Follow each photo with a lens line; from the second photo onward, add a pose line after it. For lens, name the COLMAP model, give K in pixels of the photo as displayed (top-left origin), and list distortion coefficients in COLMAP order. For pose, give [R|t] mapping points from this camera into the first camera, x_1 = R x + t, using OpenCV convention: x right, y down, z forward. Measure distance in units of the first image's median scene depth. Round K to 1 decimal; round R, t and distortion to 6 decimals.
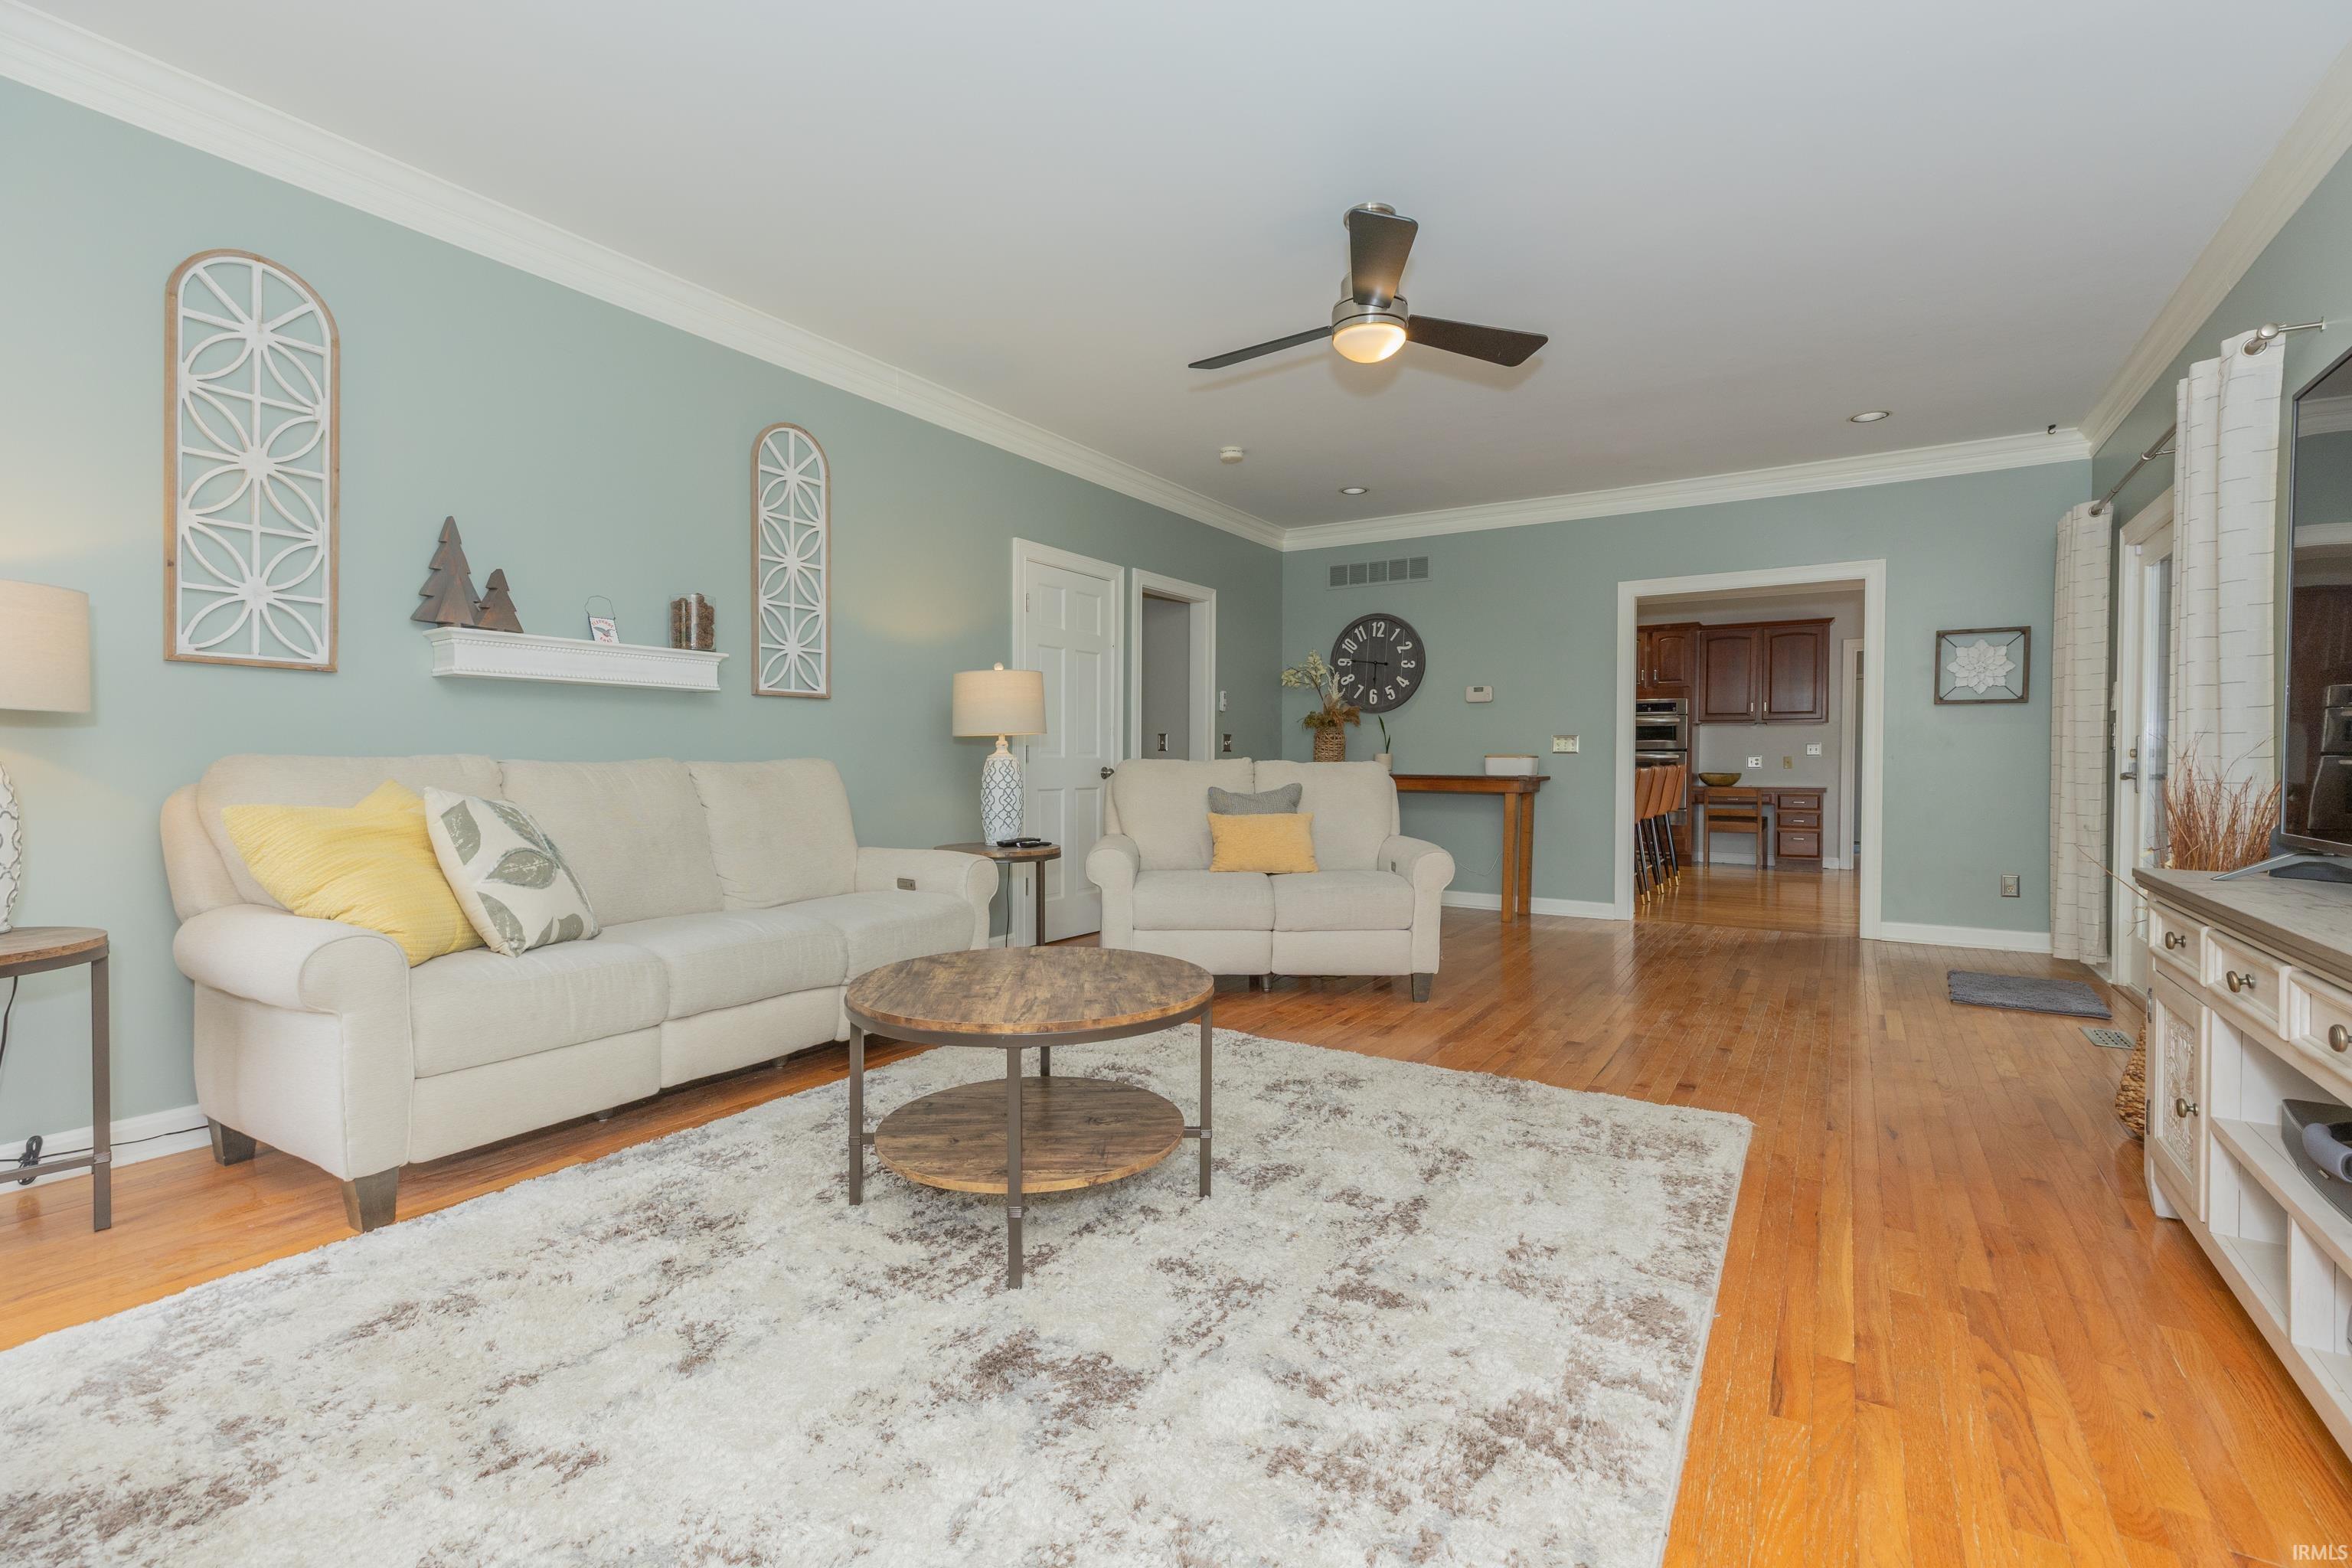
lens RADIAL K [[1071.6, 0, 1176.1], [0, 1071.6, 778.3], [0, 0, 1]] dist [0.001014, -0.000099]
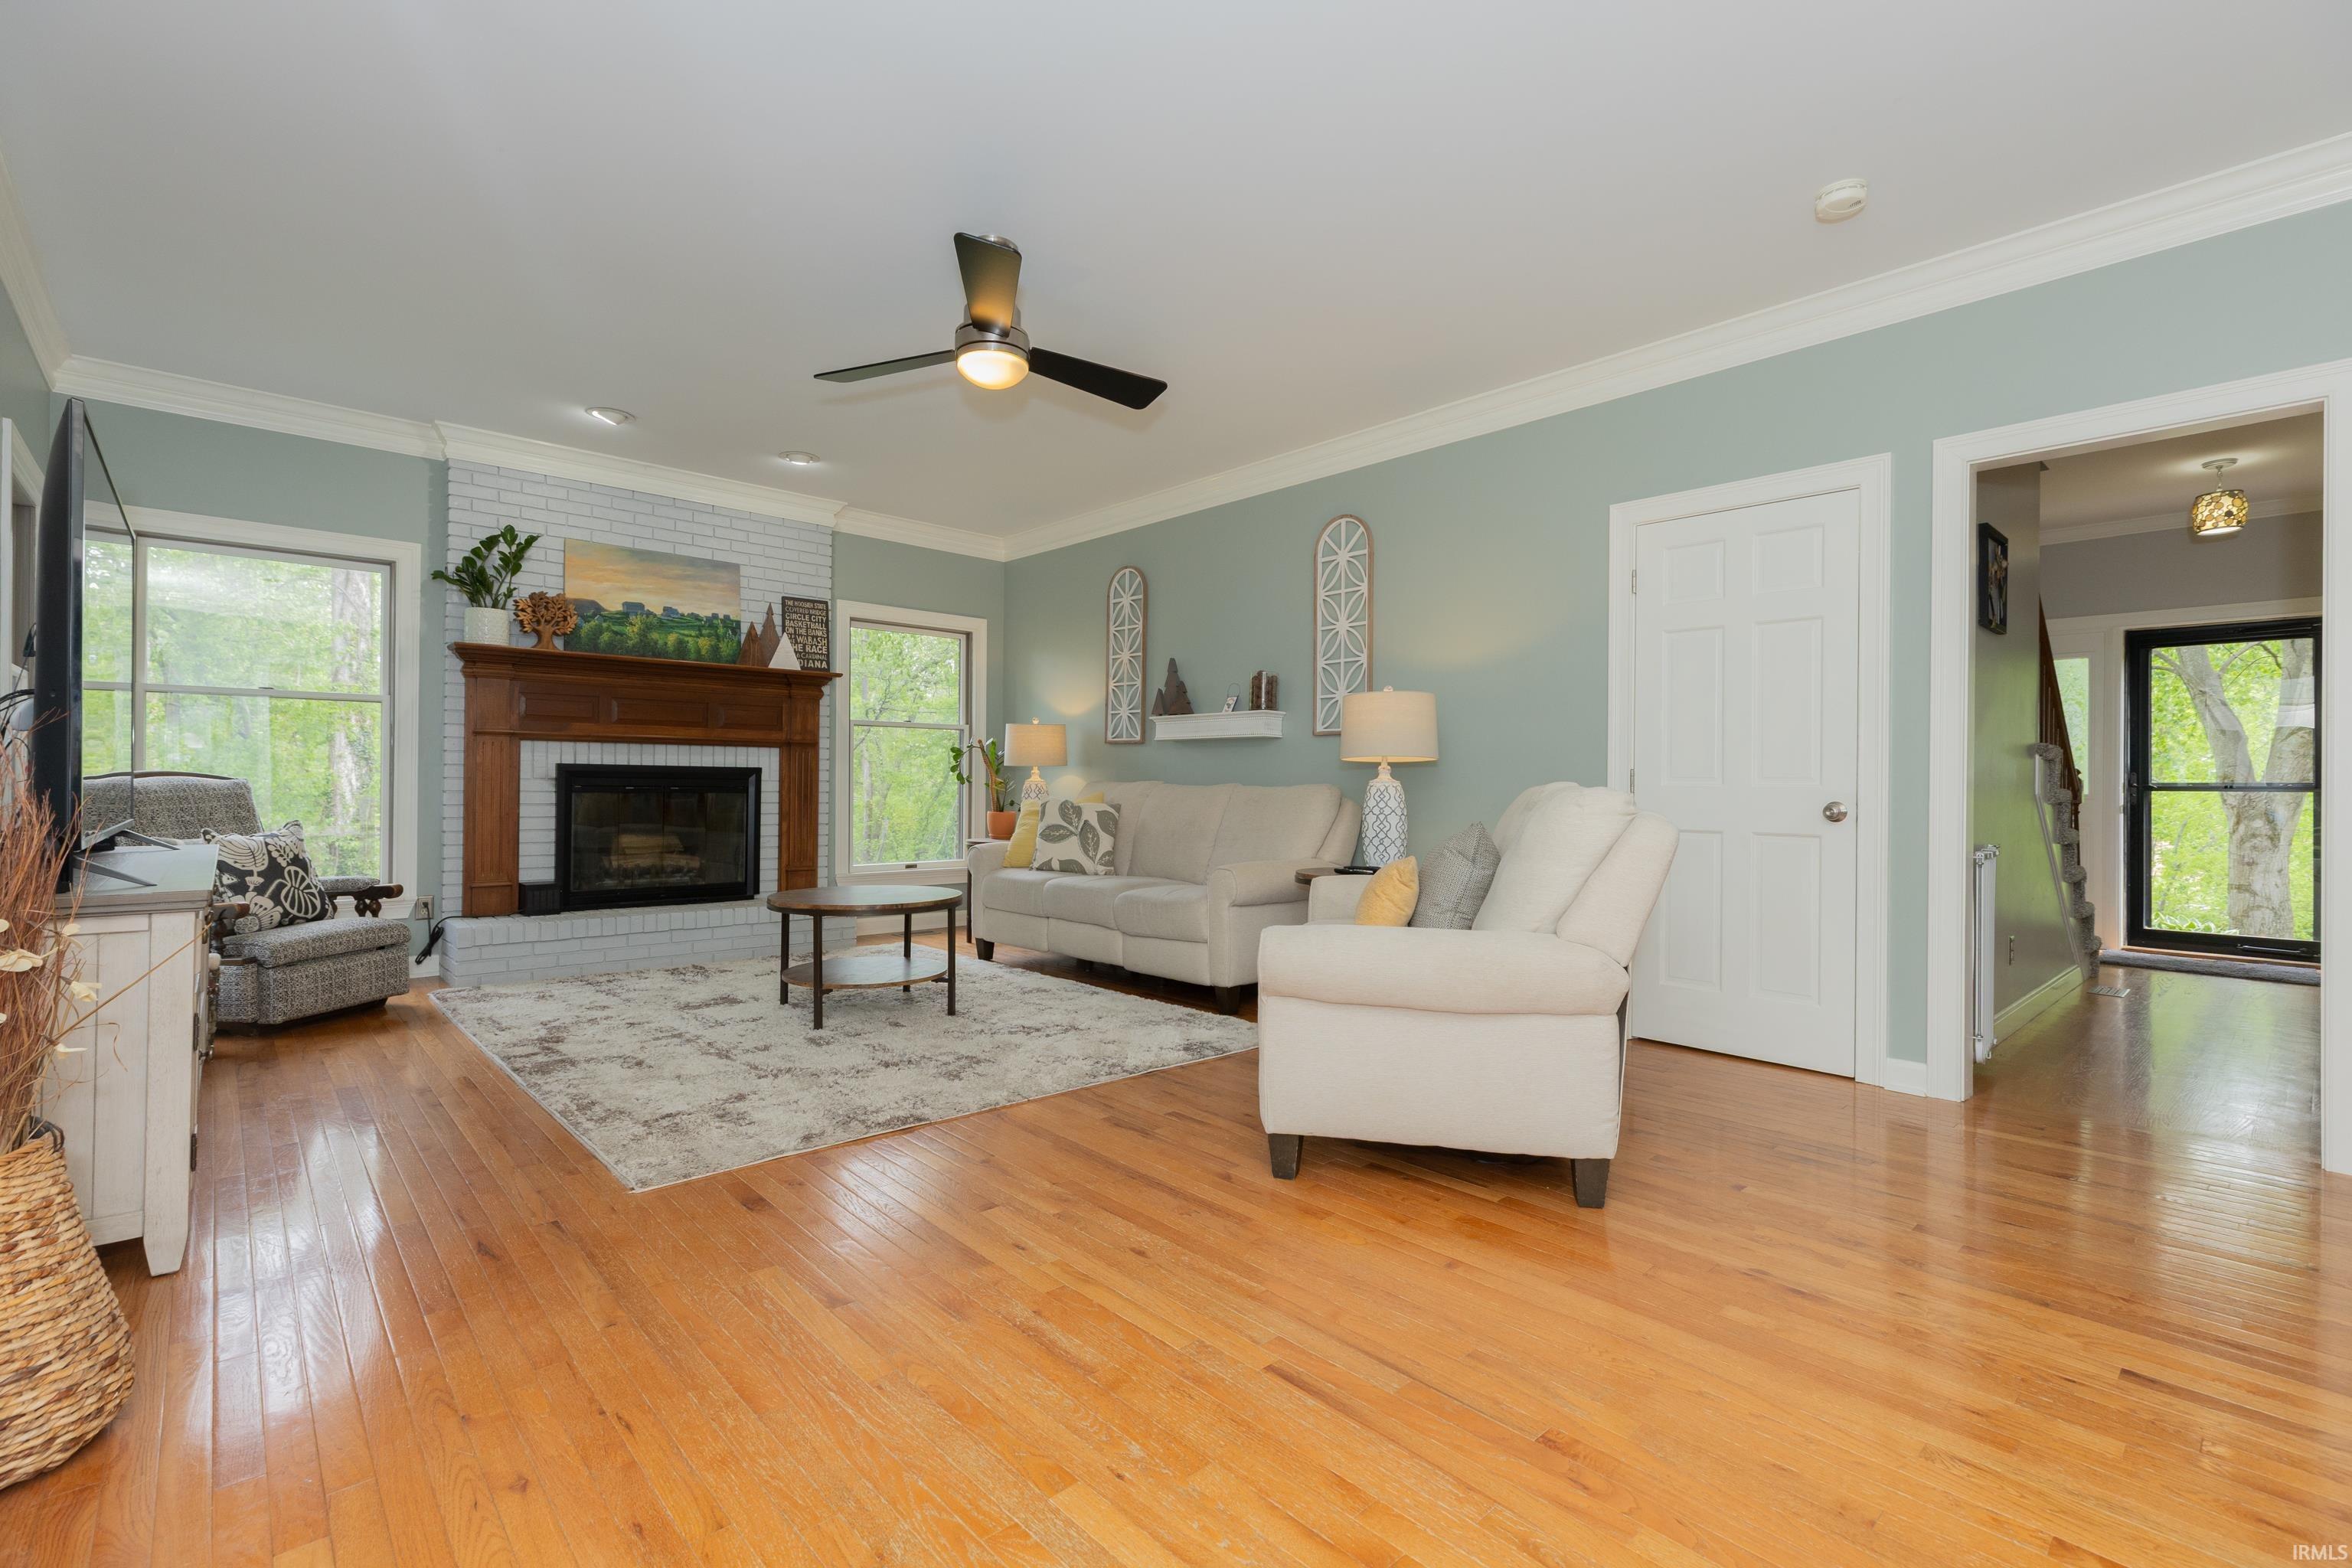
lens RADIAL K [[1053.8, 0, 1169.6], [0, 1053.8, 779.0], [0, 0, 1]] dist [0.007279, -0.000482]
pose [[-0.269049, -0.009372, -0.963081, 1.188921], [-0.023536, 0.999718, -0.003153, -0.022118], [0.962839, 0.021819, -0.269194, 1.561099]]
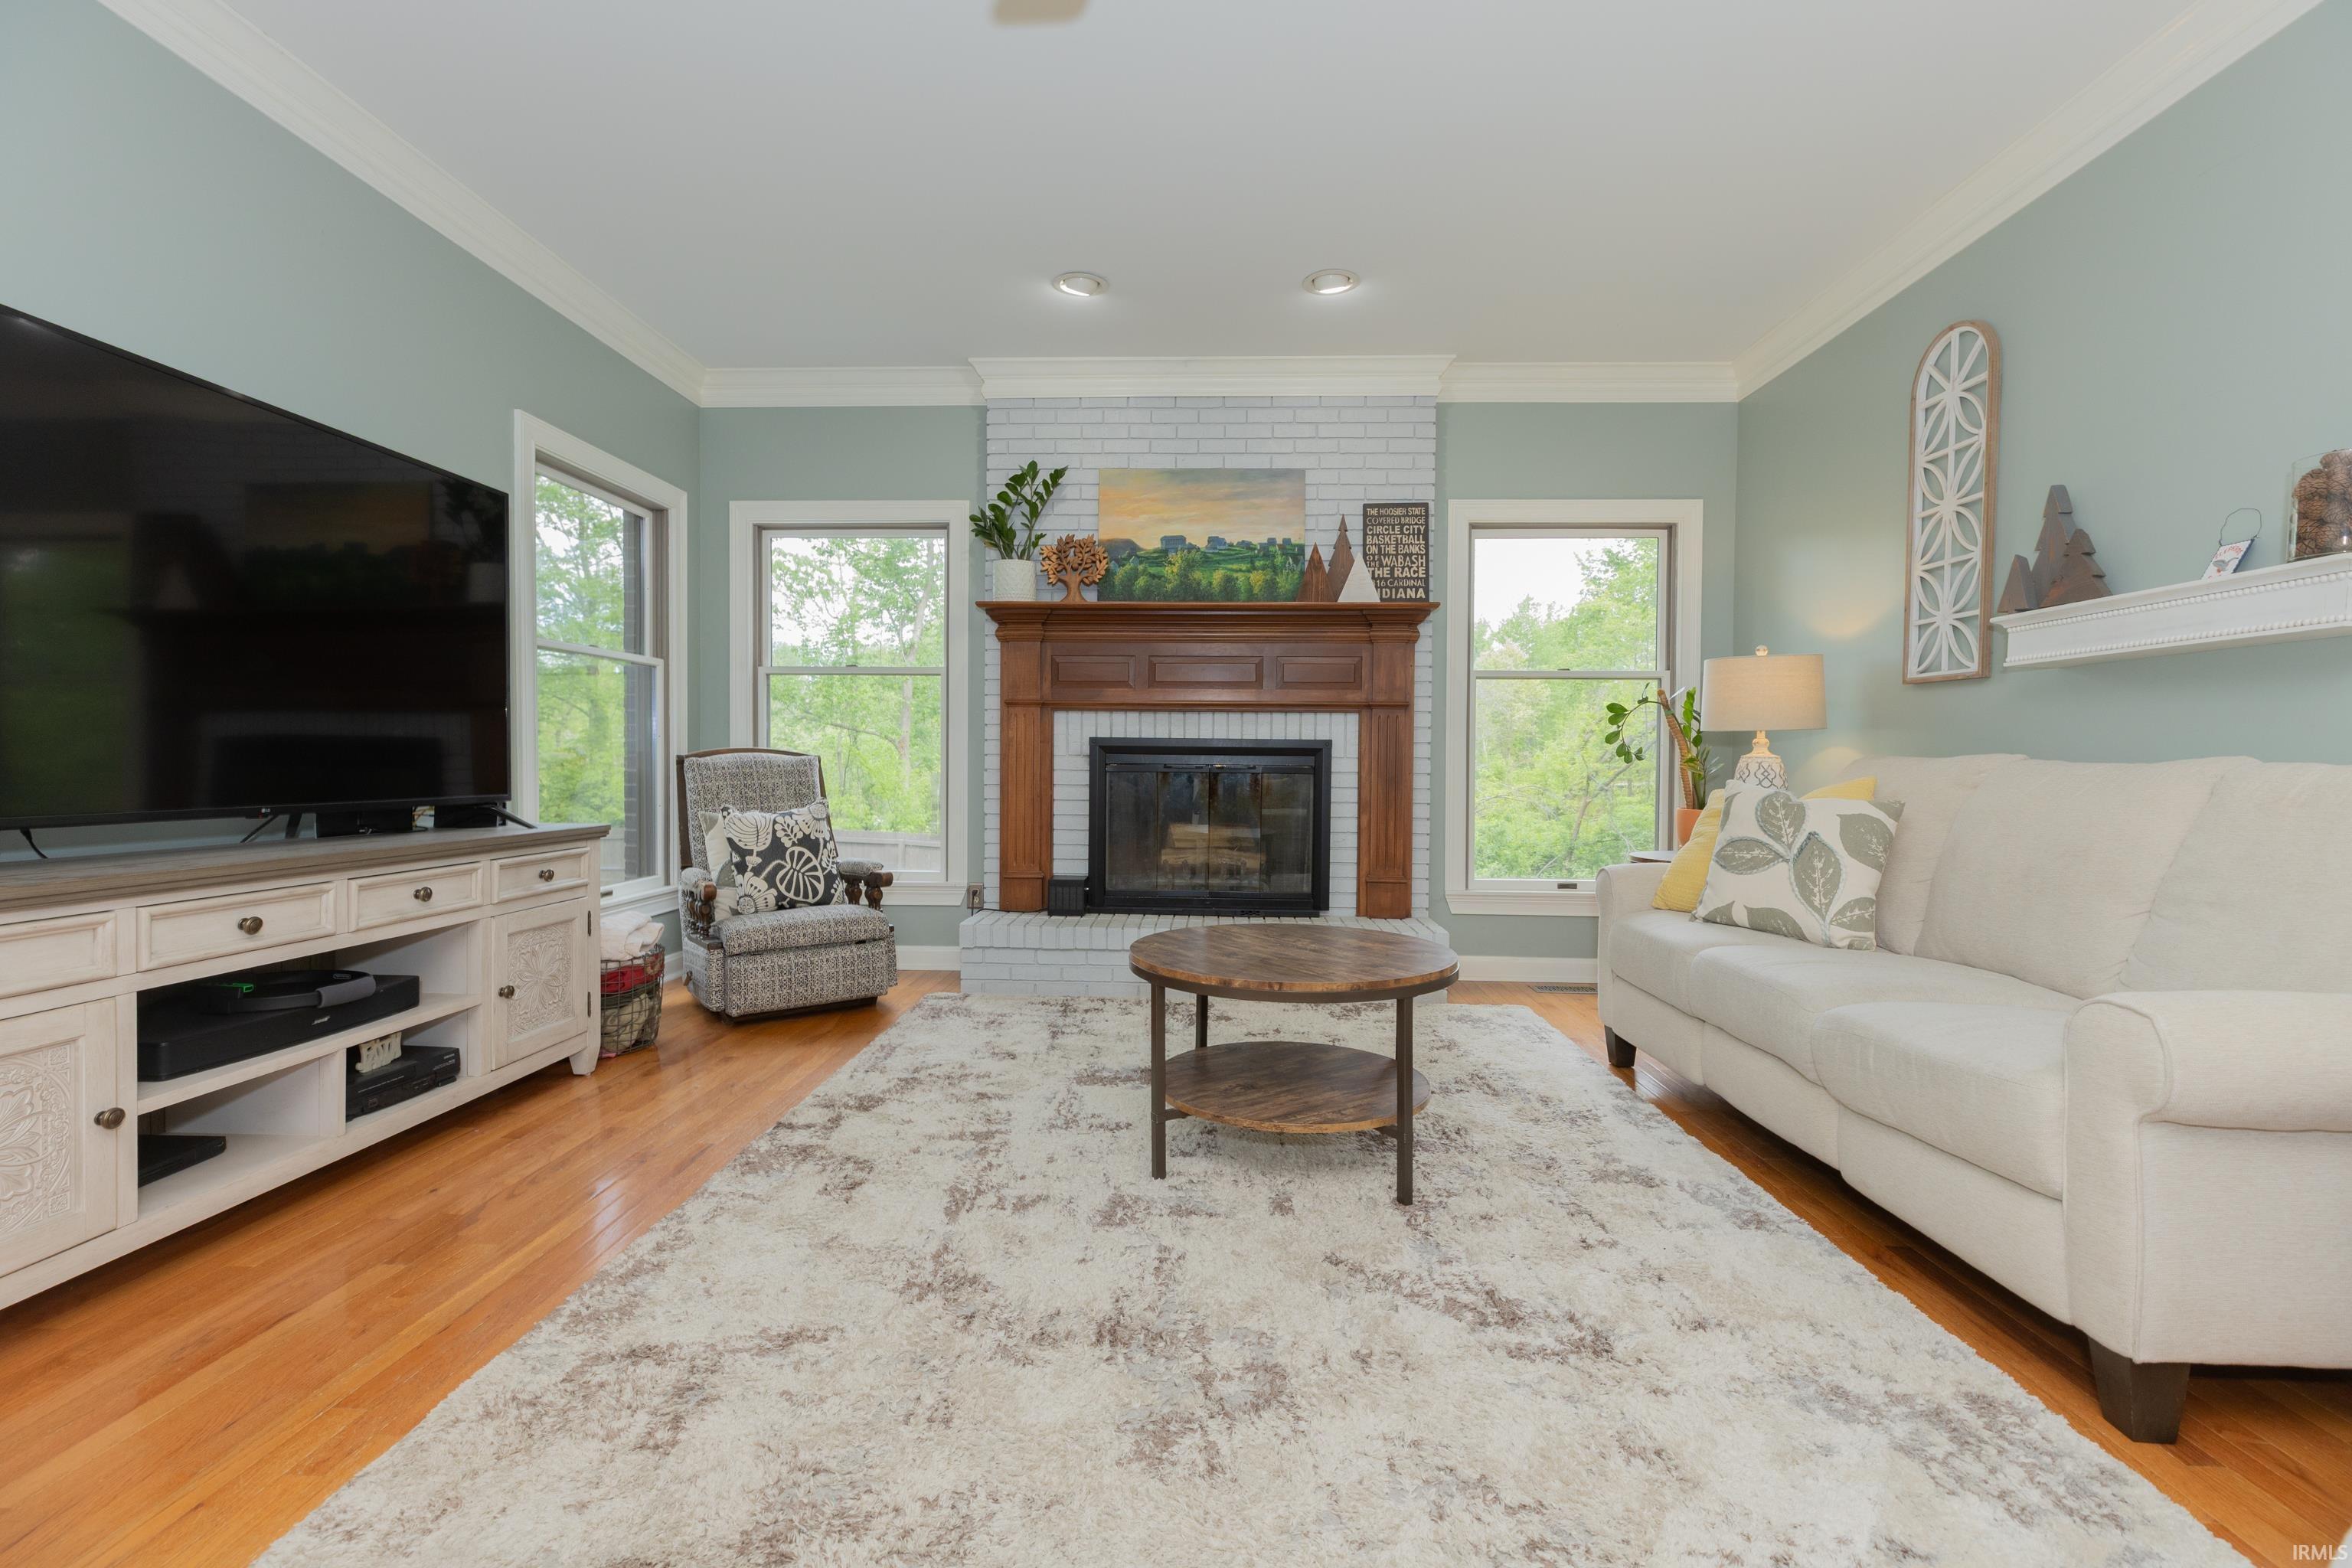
lens RADIAL K [[1053.8, 0, 1169.6], [0, 1053.8, 779.0], [0, 0, 1]] dist [0.007279, -0.000482]
pose [[-0.869219, -0.001292, -0.494426, 0.400322], [-0.017898, 0.999423, 0.028853, -0.015766], [0.494103, 0.033929, -0.868741, 1.450459]]
